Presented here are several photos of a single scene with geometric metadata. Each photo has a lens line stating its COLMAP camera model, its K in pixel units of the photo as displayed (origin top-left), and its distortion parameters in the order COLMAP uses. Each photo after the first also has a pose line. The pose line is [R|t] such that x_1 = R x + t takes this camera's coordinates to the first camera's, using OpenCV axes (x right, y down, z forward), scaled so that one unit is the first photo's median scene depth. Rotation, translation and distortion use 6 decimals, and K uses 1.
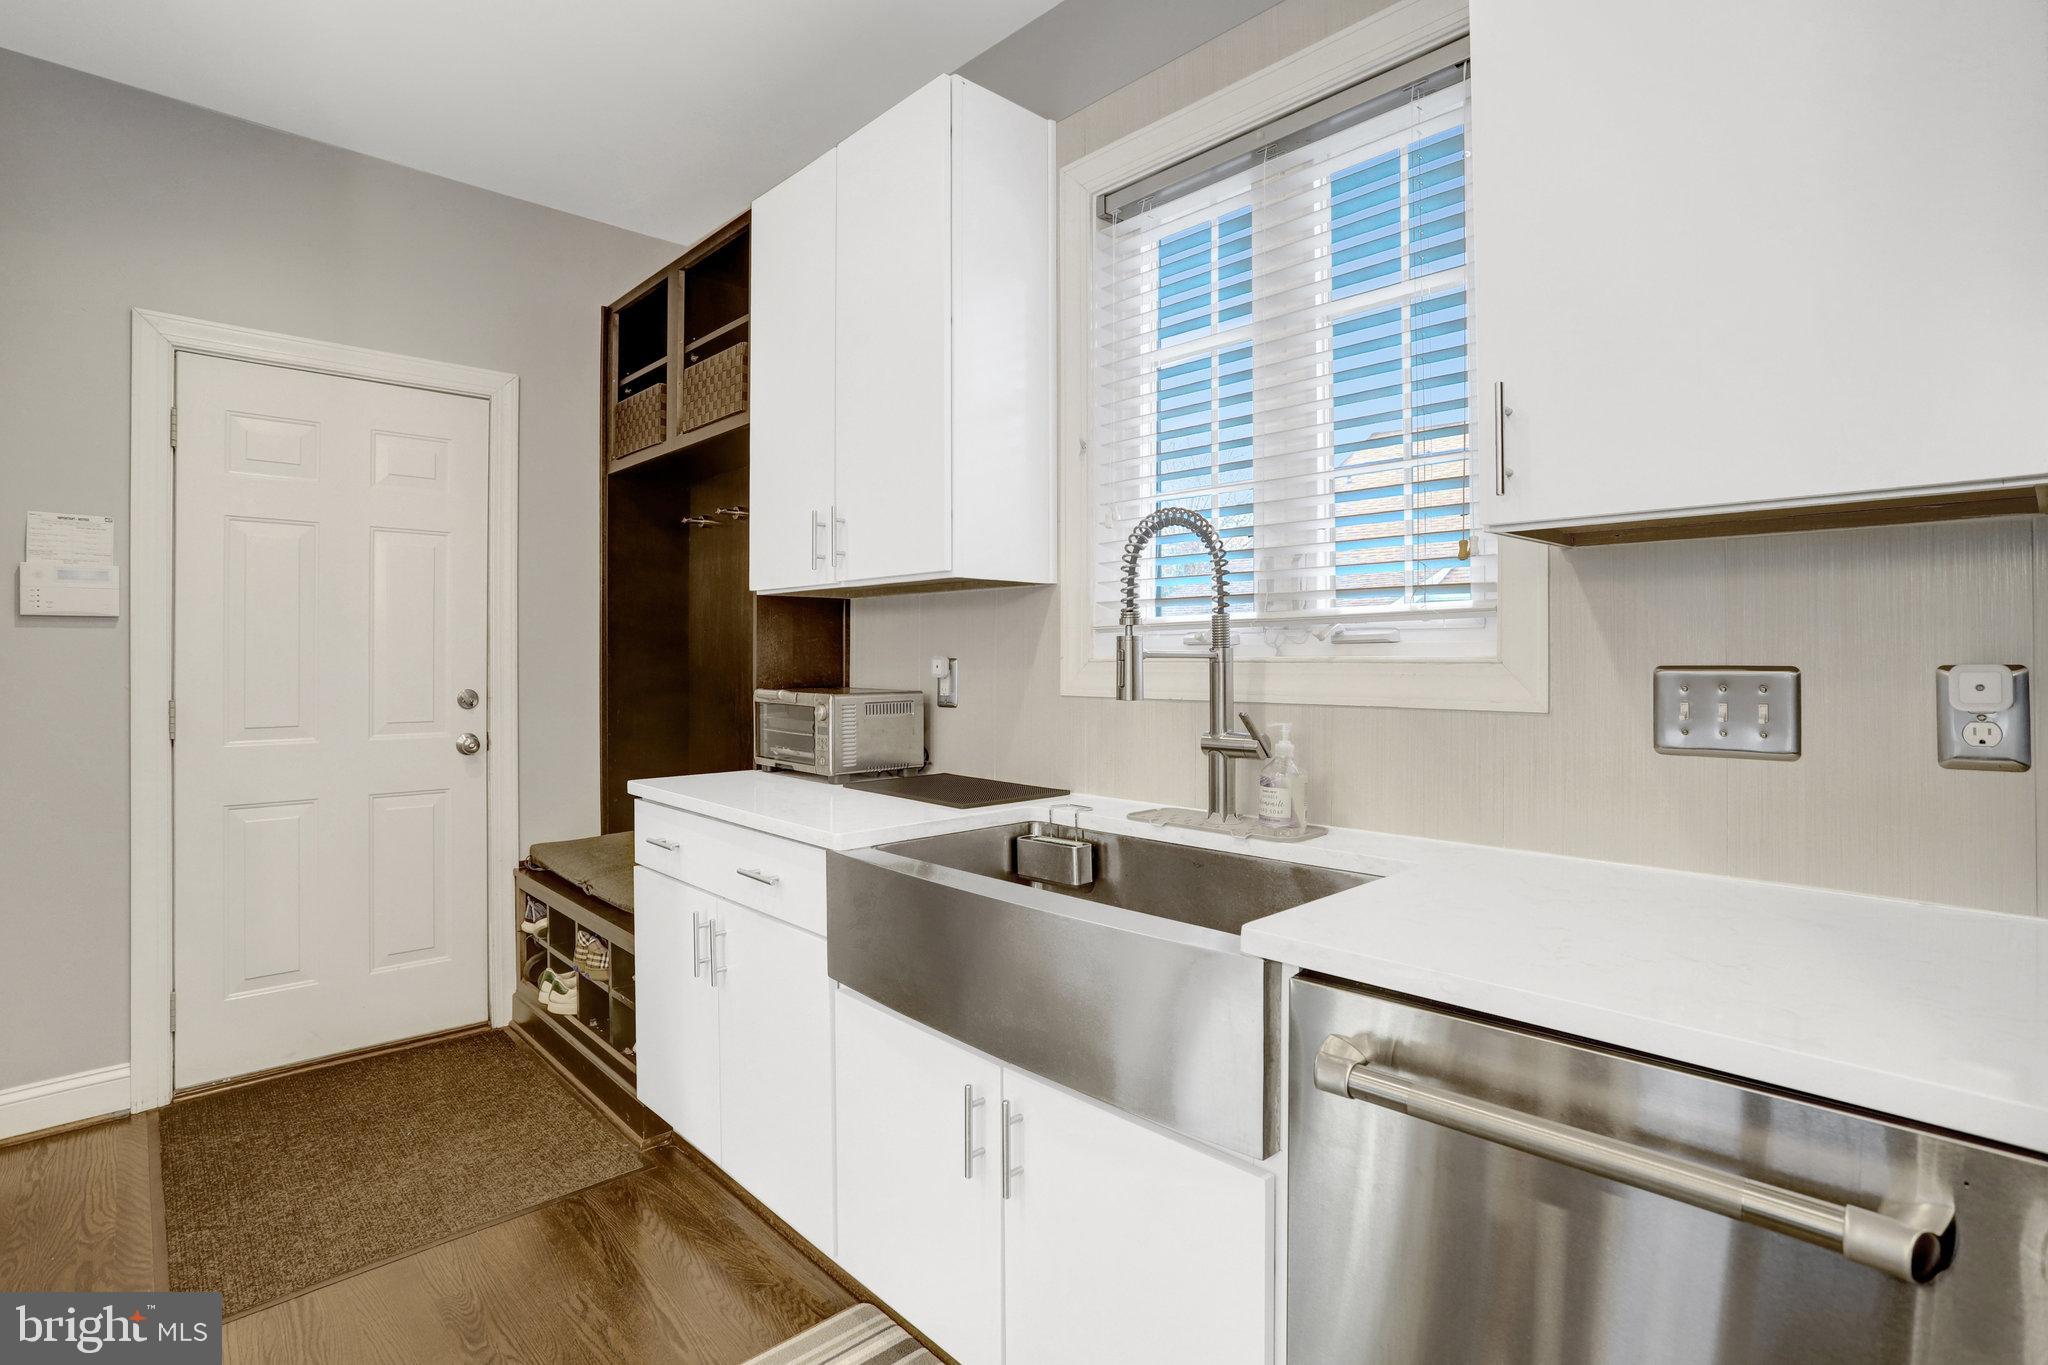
lens RADIAL K [[982.3, 0, 1026.9], [0, 982.3, 663.4], [0, 0, 1]] dist [-0.057179, 0.022738]
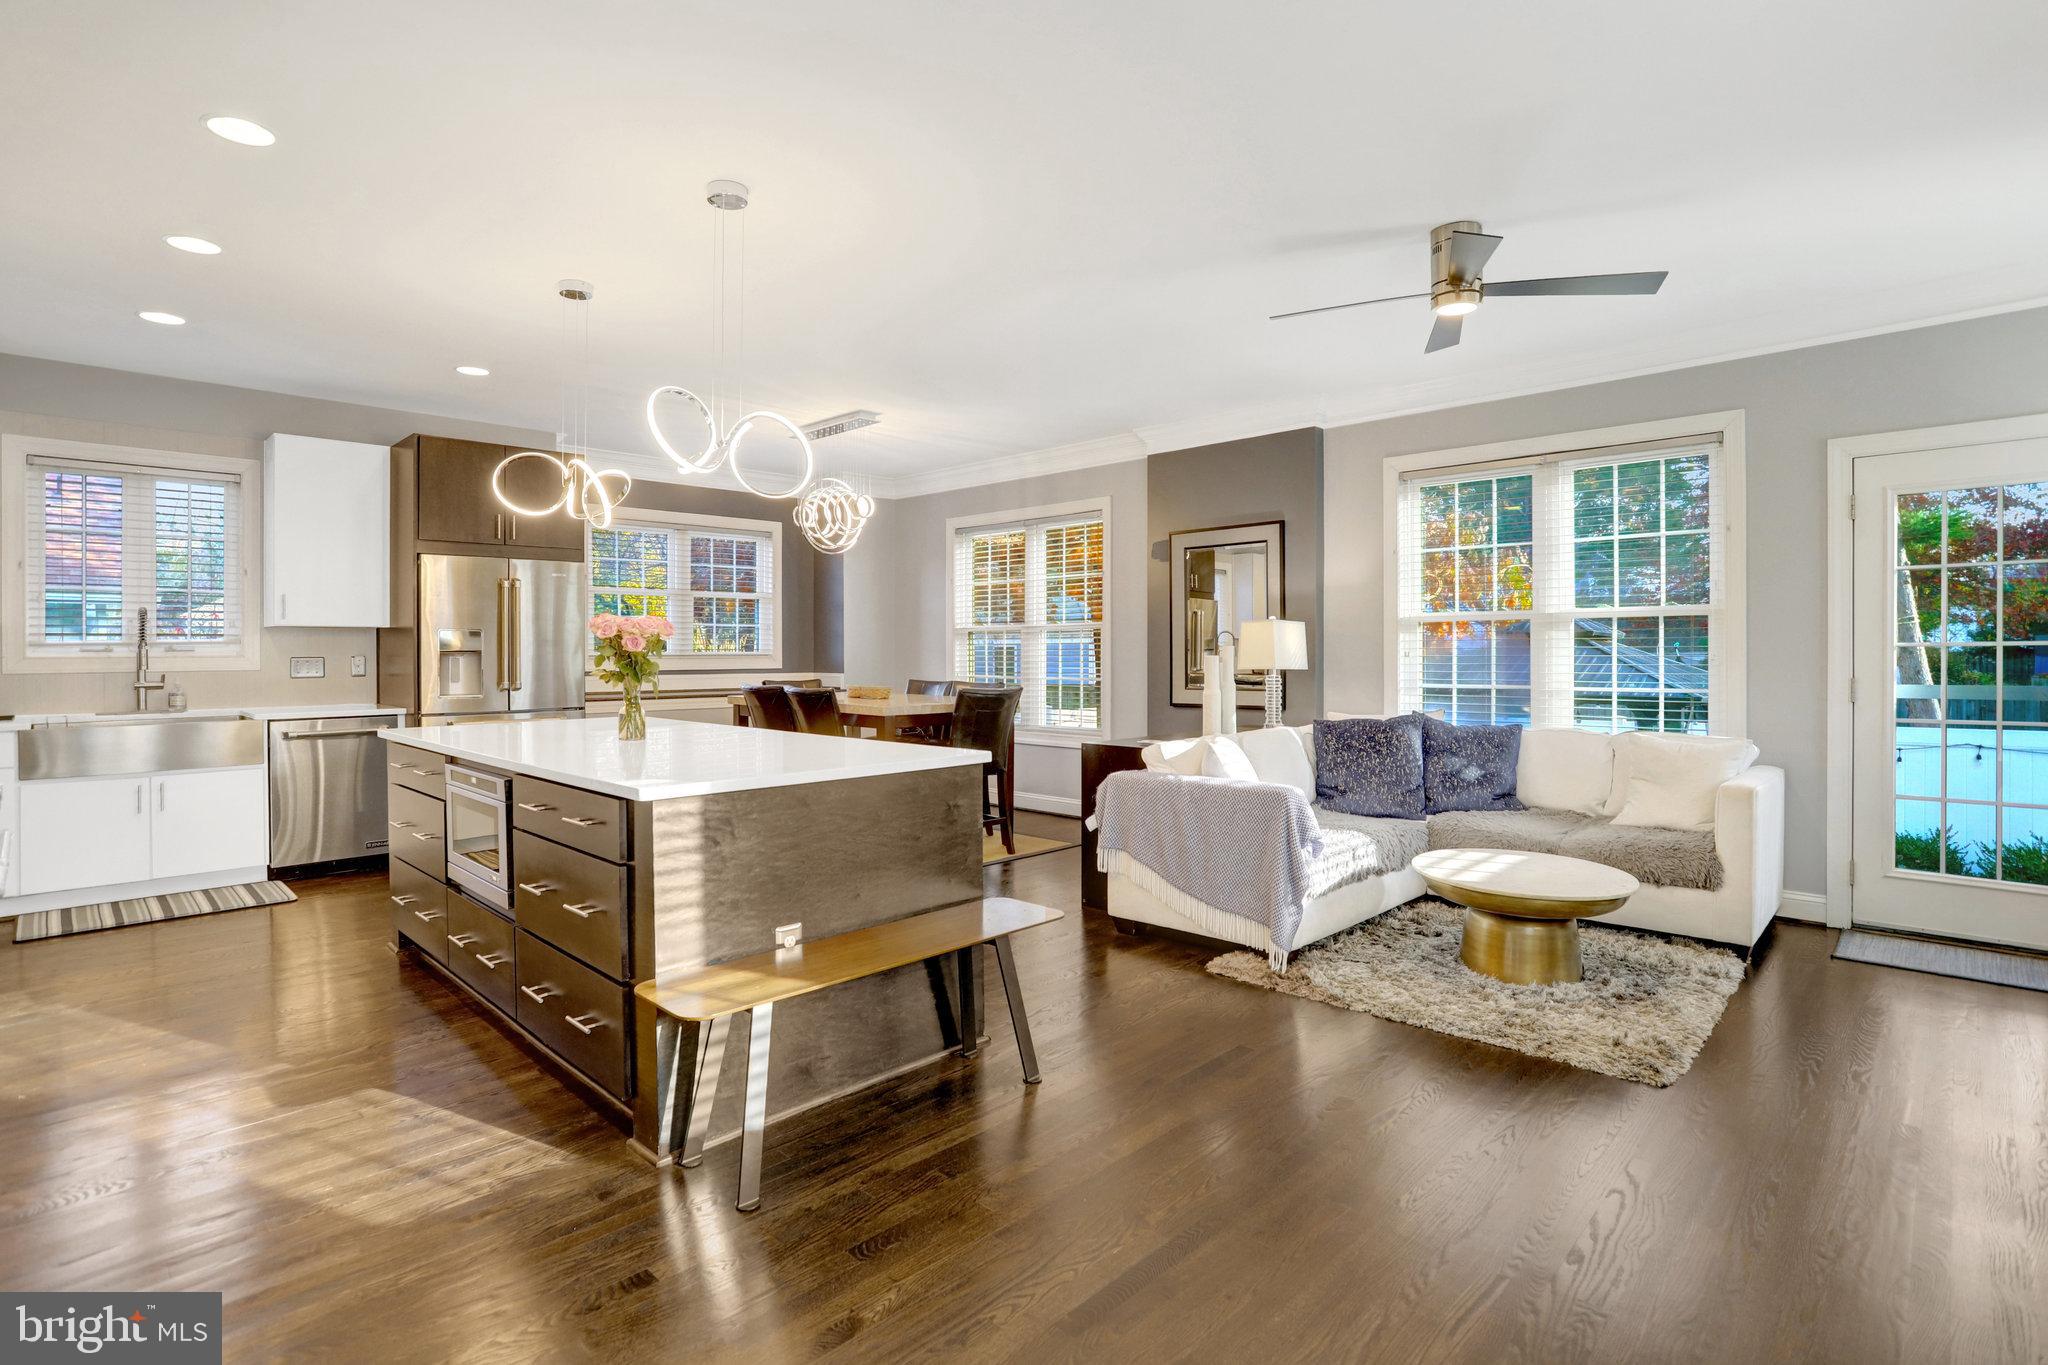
lens RADIAL K [[990.4, 0, 1063.3], [0, 990.4, 667.3], [0, 0, 1]] dist [-0.052046, 0.024544]
pose [[-0.070823, -0.013195, 0.997402, -2.136532], [0.008035, 0.999873, 0.013799, 0.007088], [-0.997457, 0.008991, -0.070708, -1.156590]]
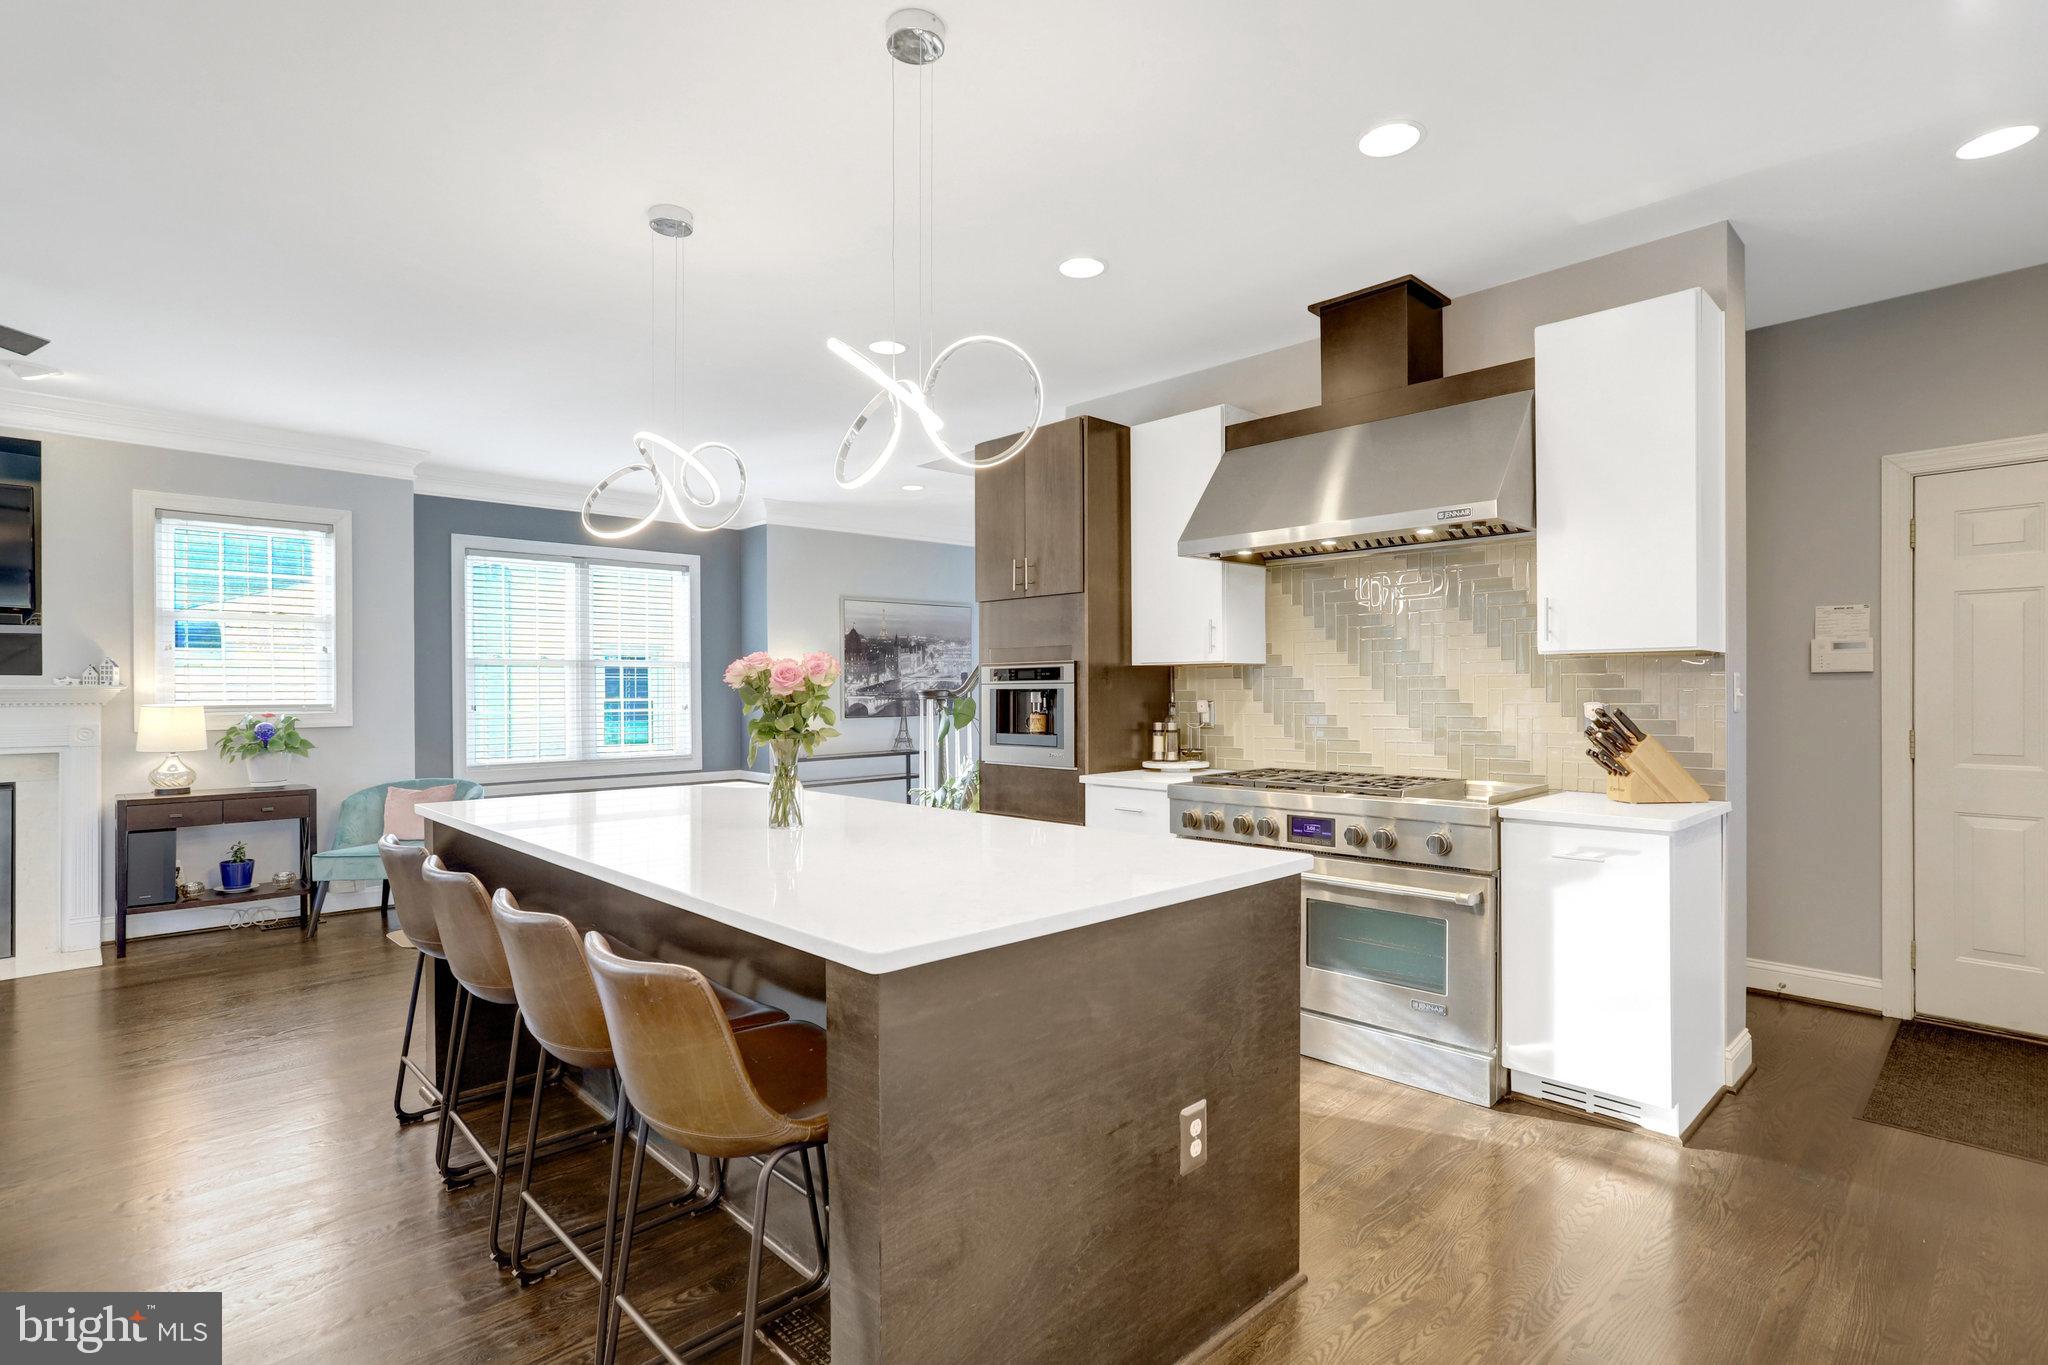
lens RADIAL K [[999.3, 0, 1024.0], [0, 999.3, 682.5], [0, 0, 1]] dist [0.013069, 0.000421]
pose [[0.015543, -0.010822, -0.999821, 0.586135], [-0.002045, 0.999939, -0.010855, -0.012910], [0.999877, 0.002213, 0.015520, -0.338117]]
